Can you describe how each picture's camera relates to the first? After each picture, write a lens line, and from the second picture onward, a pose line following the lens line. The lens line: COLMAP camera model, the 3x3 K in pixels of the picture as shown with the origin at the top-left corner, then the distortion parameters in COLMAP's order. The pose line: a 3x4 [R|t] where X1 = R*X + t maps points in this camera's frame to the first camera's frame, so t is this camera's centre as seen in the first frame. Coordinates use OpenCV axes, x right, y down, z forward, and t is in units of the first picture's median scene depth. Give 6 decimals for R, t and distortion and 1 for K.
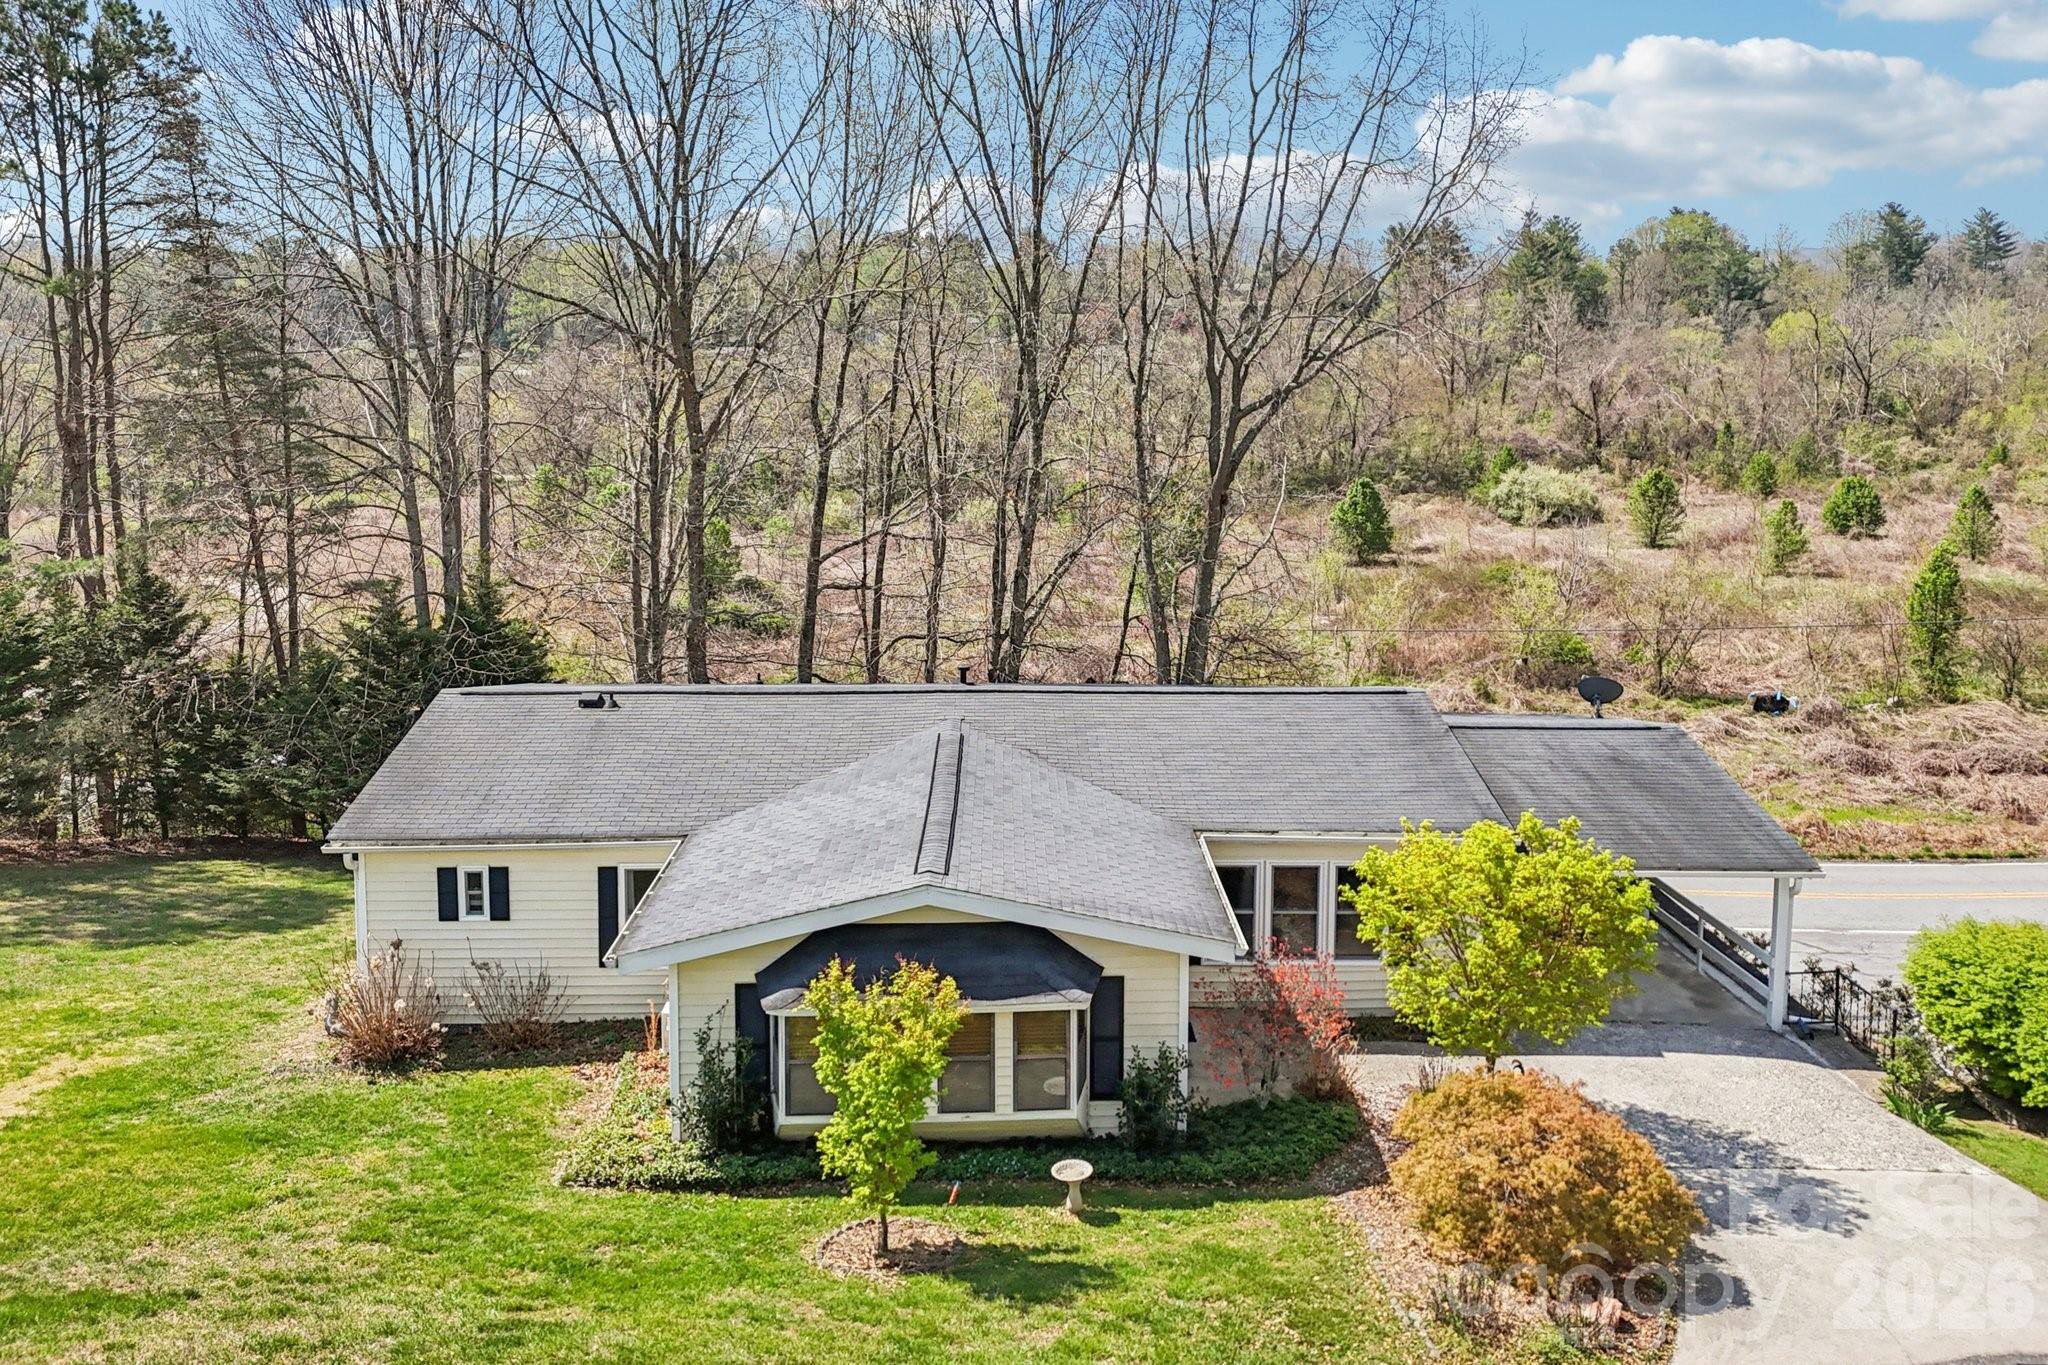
lens RADIAL K [[1372.2, 0, 1034.1], [0, 1372.2, 660.3], [0, 0, 1]] dist [0.048110, -0.028598]
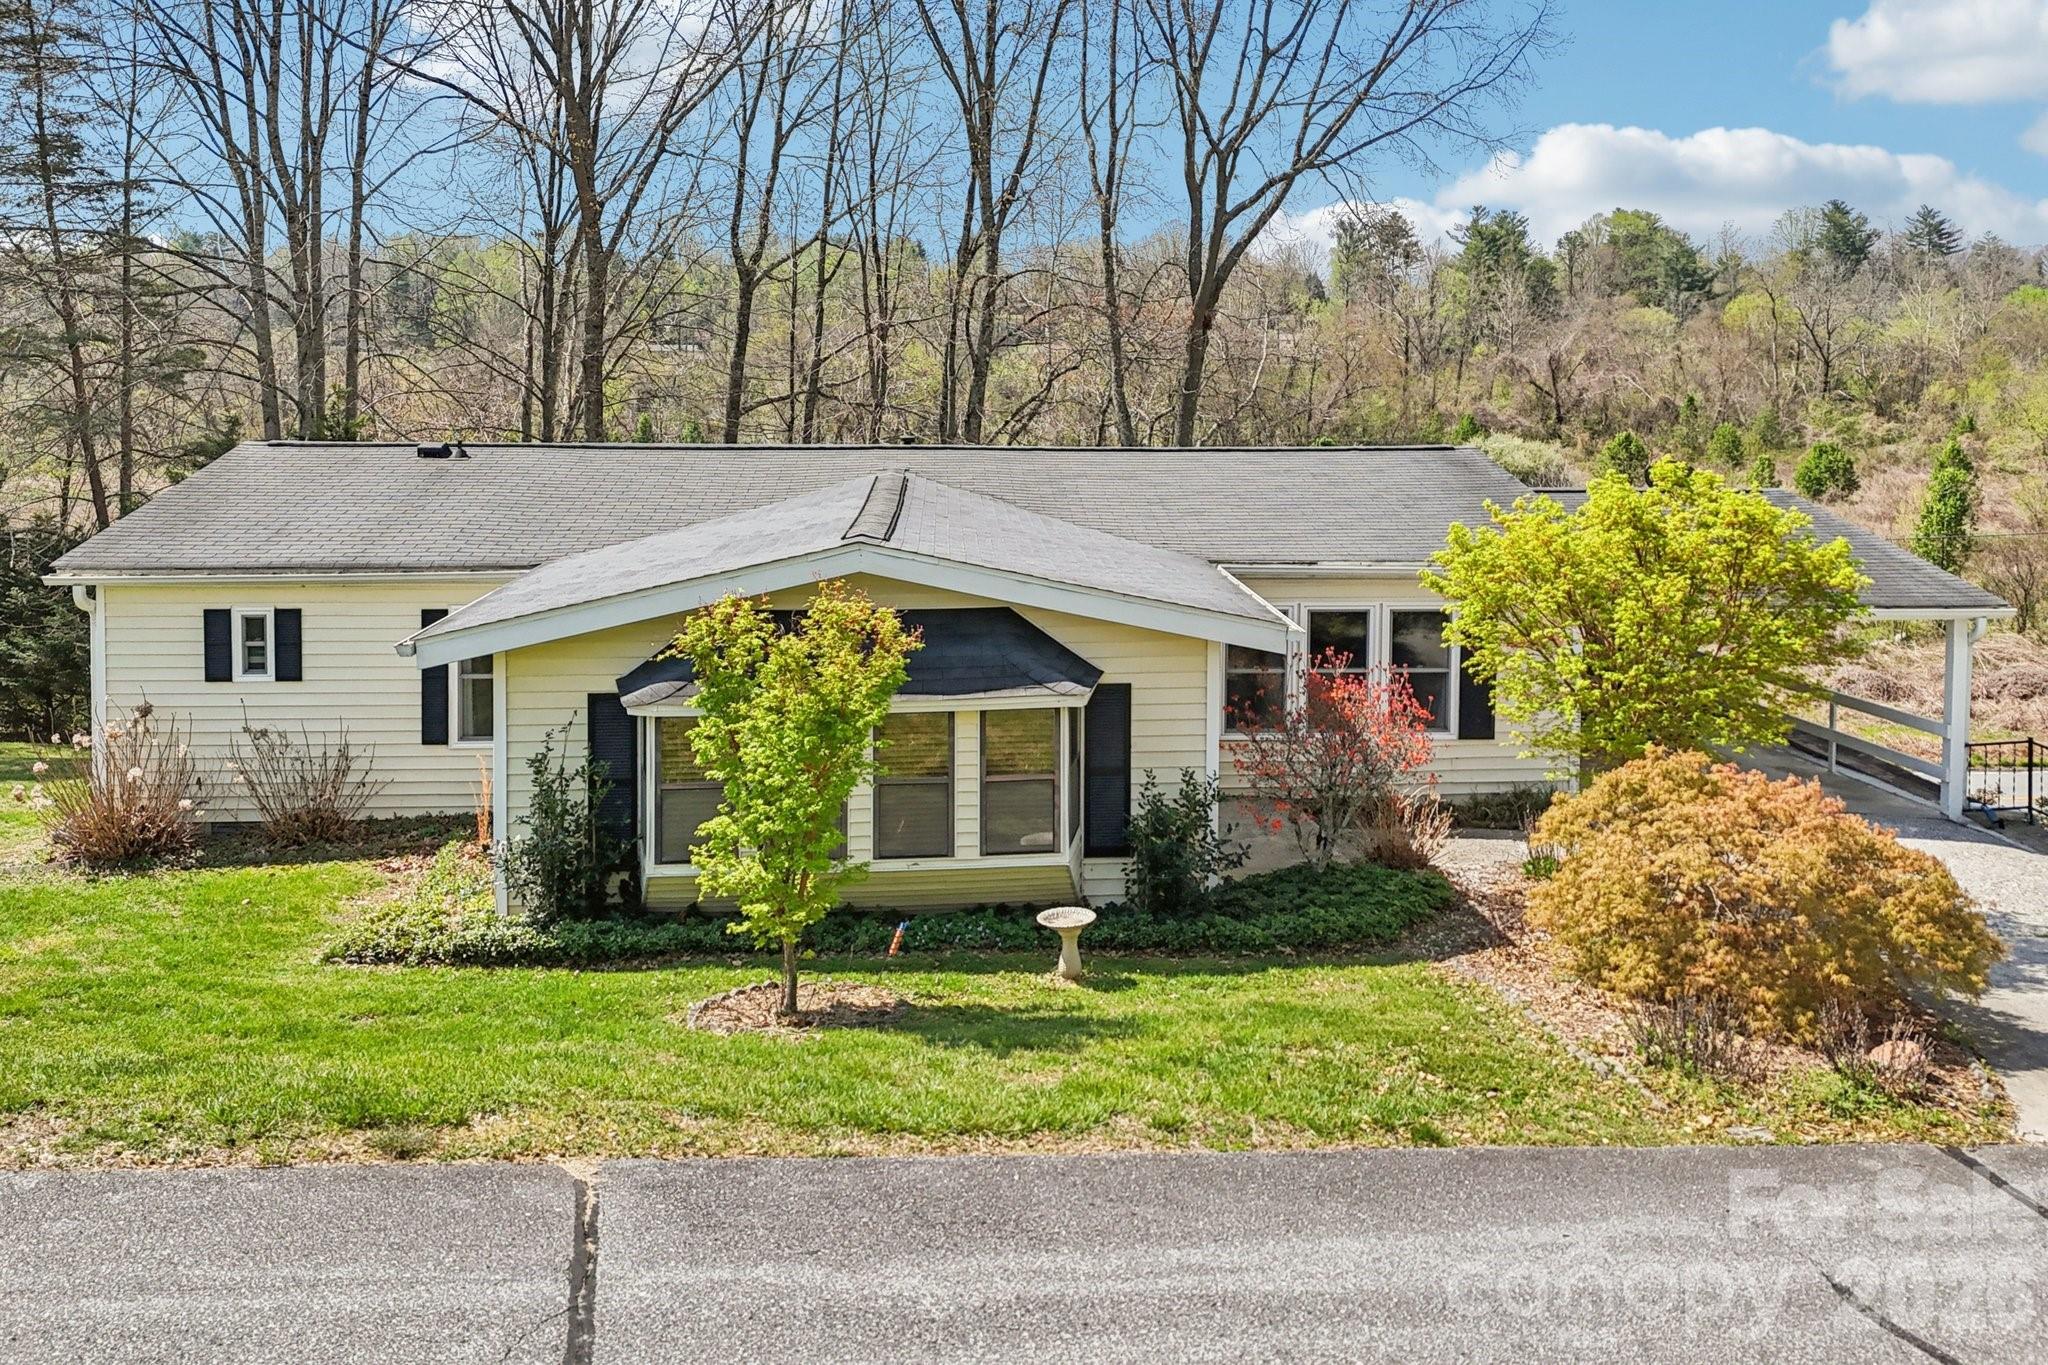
lens RADIAL K [[1372.2, 0, 1020.4], [0, 1372.2, 627.2], [0, 0, 1]] dist [0.048110, -0.028598]
pose [[0.999413, 0.001305, 0.034232, -0.015085], [0.000664, 0.998347, -0.057470, 0.203069], [-0.034250, 0.057459, 0.997760, 0.234138]]
